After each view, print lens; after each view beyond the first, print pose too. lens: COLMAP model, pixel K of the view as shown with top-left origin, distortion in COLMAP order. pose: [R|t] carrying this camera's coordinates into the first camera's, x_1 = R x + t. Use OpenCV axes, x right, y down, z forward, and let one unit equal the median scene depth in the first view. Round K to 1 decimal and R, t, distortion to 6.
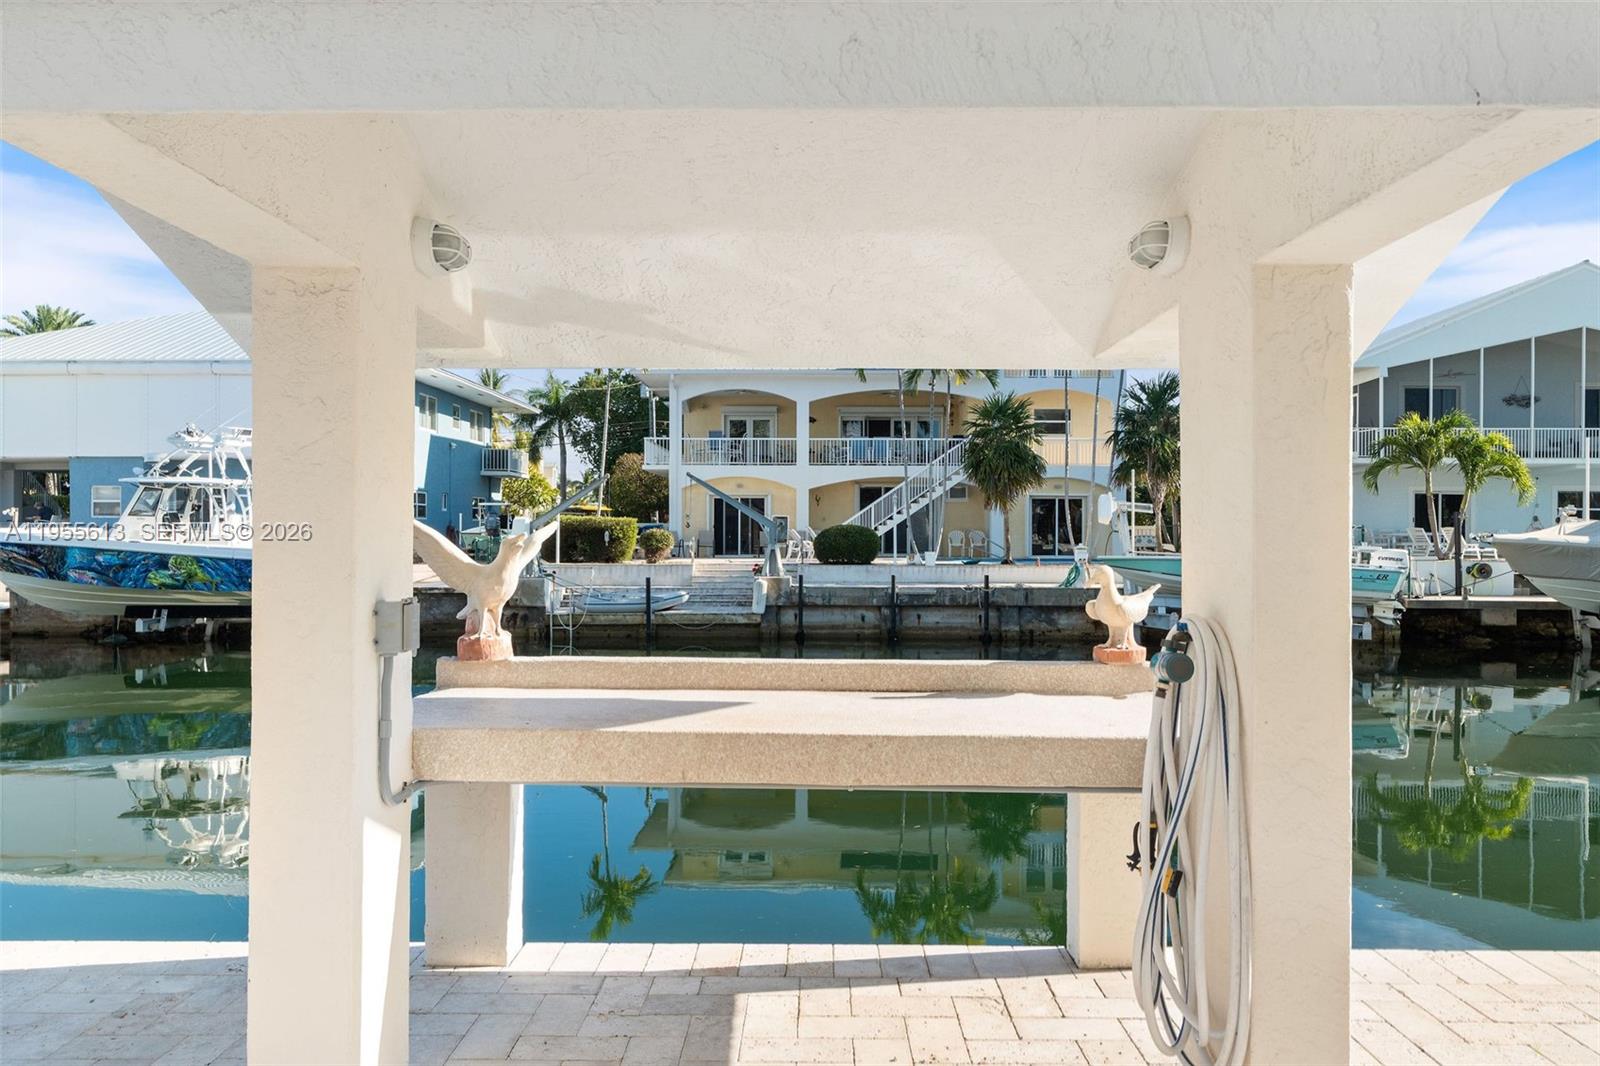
lens RADIAL K [[1146.6, 0, 800.0], [0, 1146.6, 533.0], [0, 0, 1]] dist [0.003554, 0.001334]
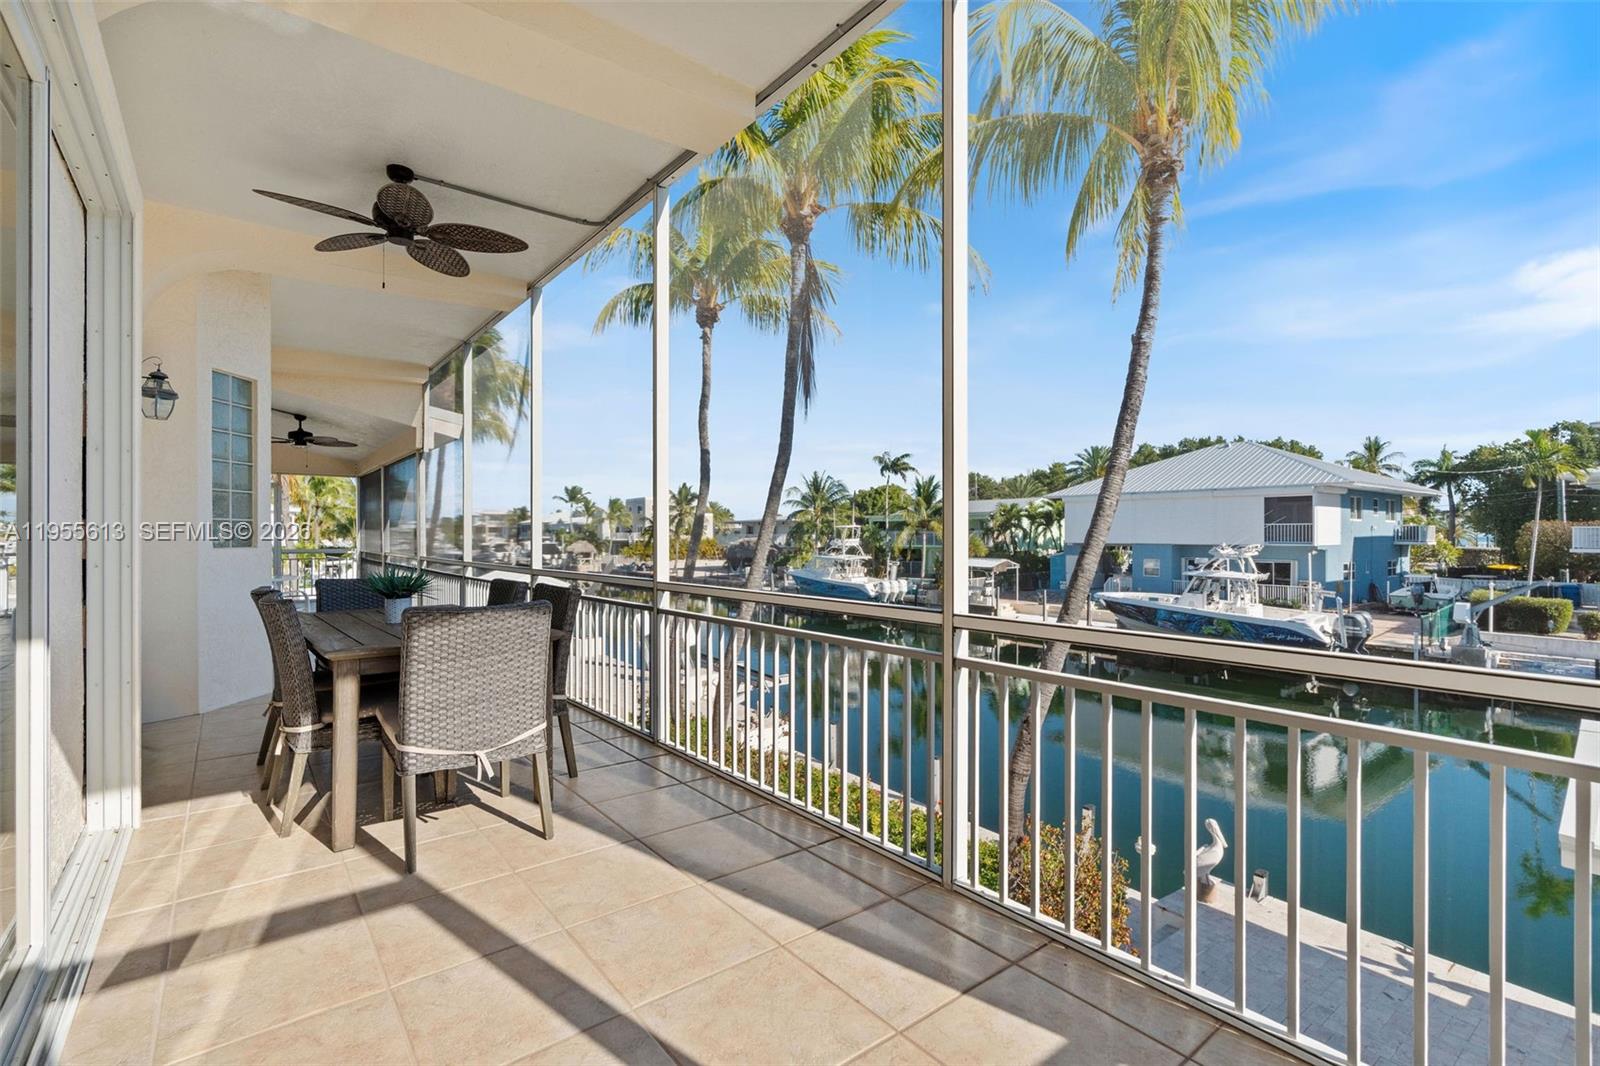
lens RADIAL K [[724.9, 0, 800.0], [0, 724.9, 533.0], [0, 0, 1]] dist [0.003185, 0.000610]
pose [[0.619778, 0.000068, -0.784777, -0.038315], [0.002402, 0.999995, 0.001984, -0.090219], [0.784773, -0.003115, 0.619775, -0.175886]]
